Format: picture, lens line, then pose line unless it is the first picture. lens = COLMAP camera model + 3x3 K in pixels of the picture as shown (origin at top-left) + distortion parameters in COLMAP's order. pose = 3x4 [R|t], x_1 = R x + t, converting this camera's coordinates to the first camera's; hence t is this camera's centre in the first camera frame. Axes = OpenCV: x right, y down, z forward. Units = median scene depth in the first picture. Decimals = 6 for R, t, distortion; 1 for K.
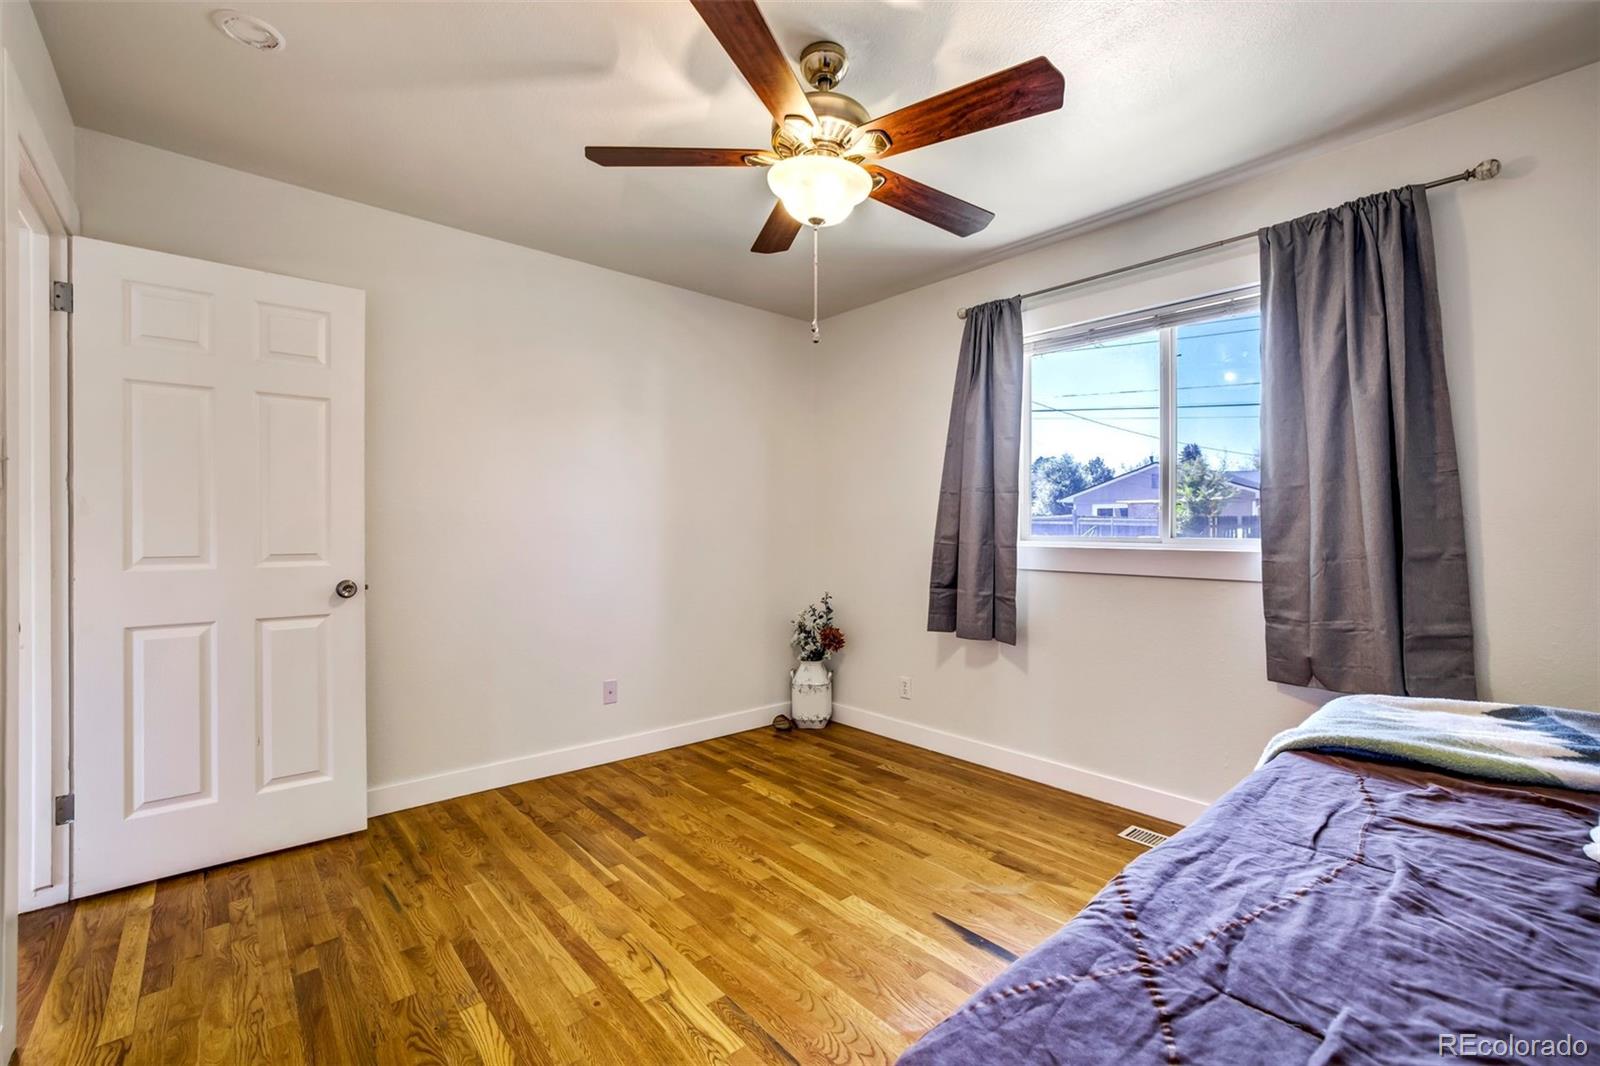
lens RADIAL K [[683.2, 0, 803.3], [0, 683.2, 529.4], [0, 0, 1]] dist [-0.037853, 0.016304]
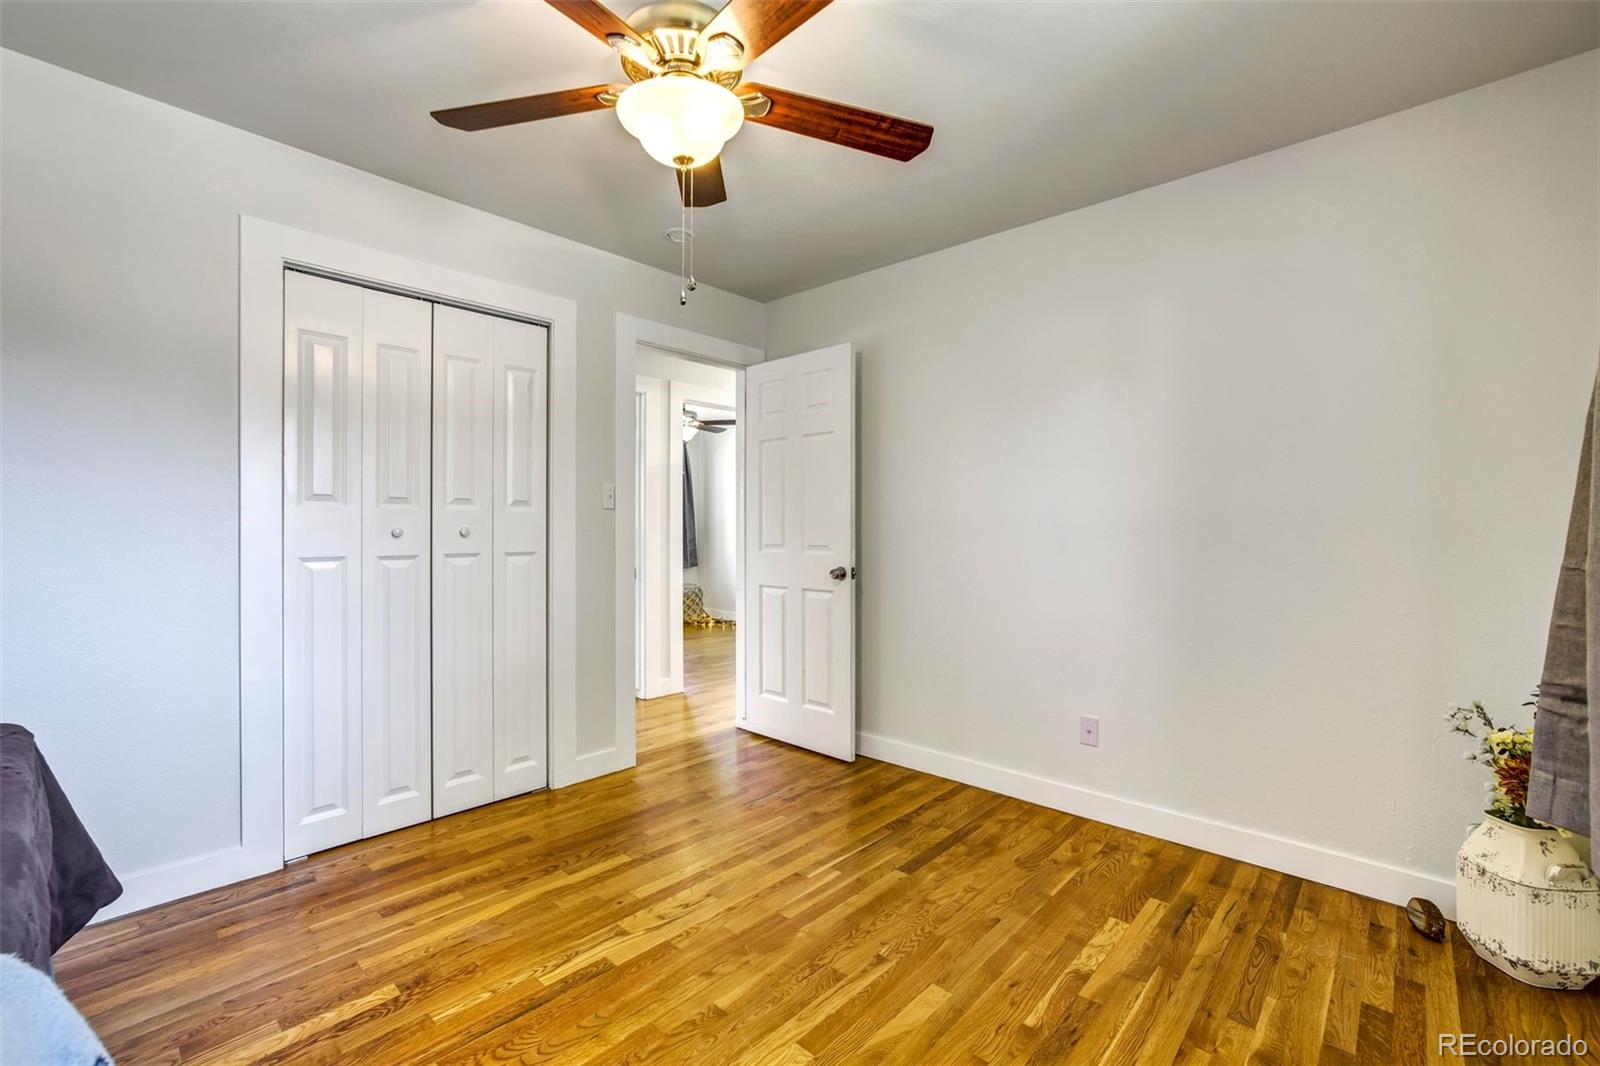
lens RADIAL K [[683.2, 0, 803.3], [0, 683.2, 529.4], [0, 0, 1]] dist [-0.037853, 0.016304]
pose [[0.114505, 0.001106, -0.993422, 0.591648], [-0.004373, 0.999990, 0.000610, 0.001381], [0.993413, 0.004274, 0.114509, 0.712767]]
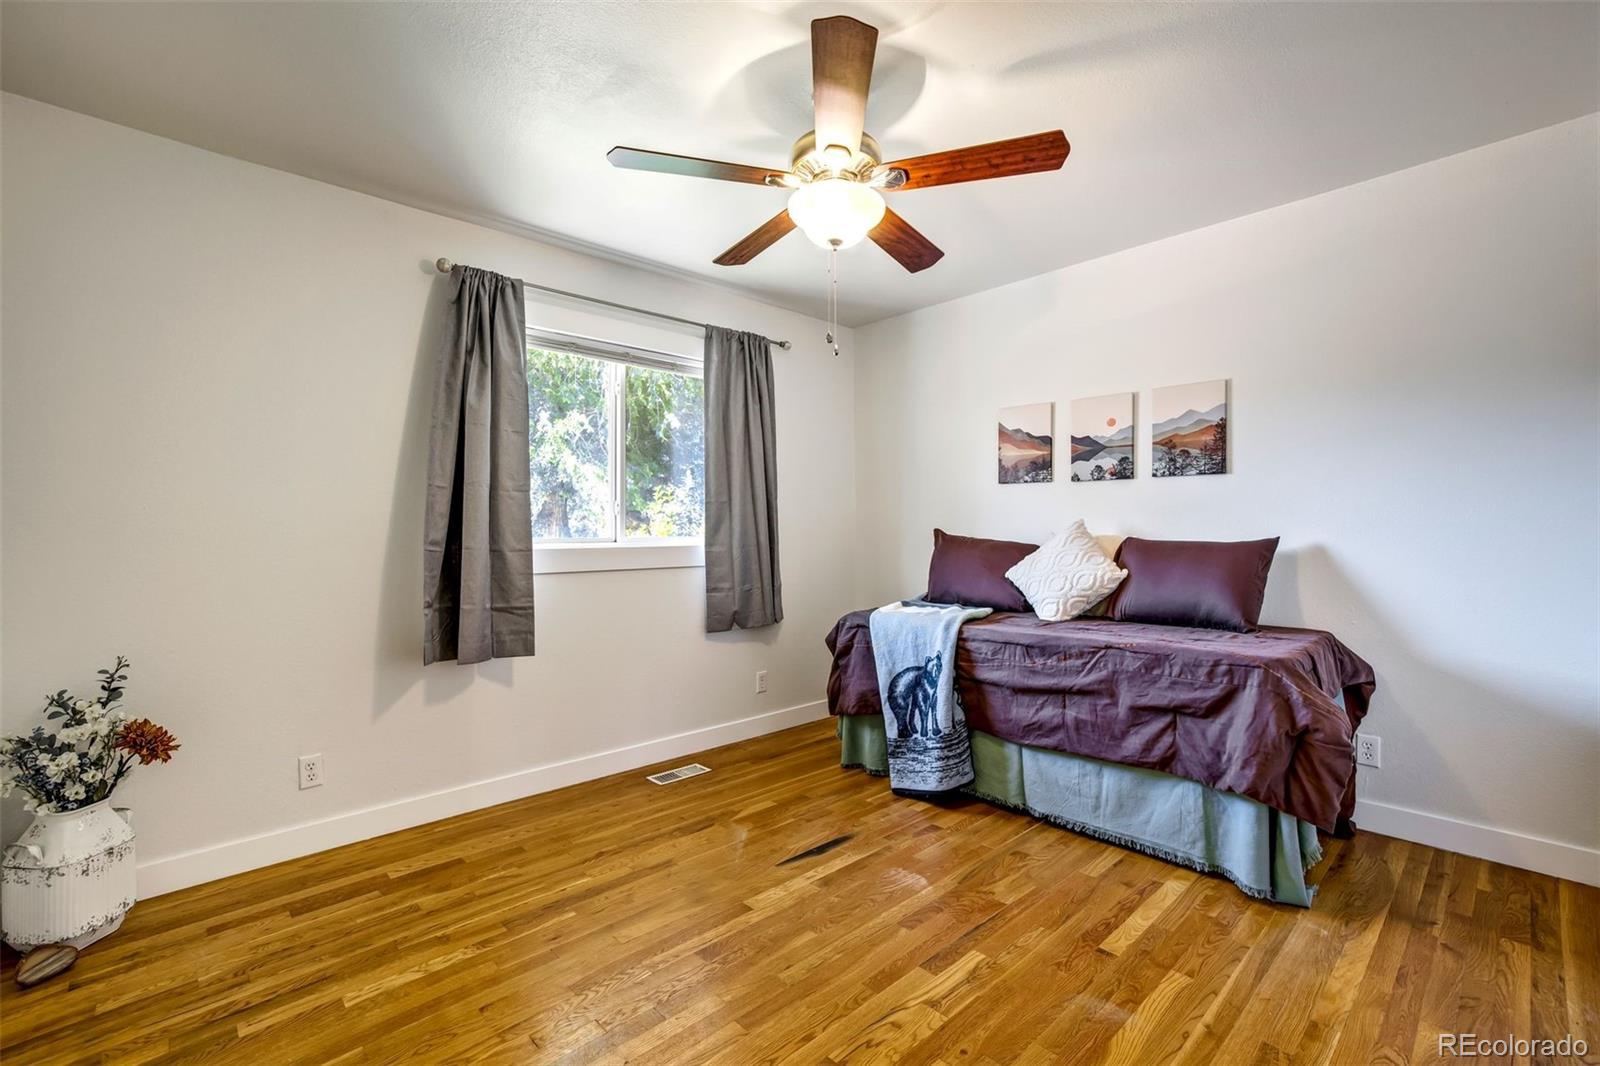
lens RADIAL K [[700.0, 0, 798.1], [0, 700.0, 526.1], [0, 0, 1]] dist [-0.045256, 0.018466]
pose [[-0.033773, 0.002772, 0.999426, -0.731545], [0.007889, 0.999966, -0.002507, -0.002027], [-0.999398, 0.007800, -0.033793, 0.745049]]
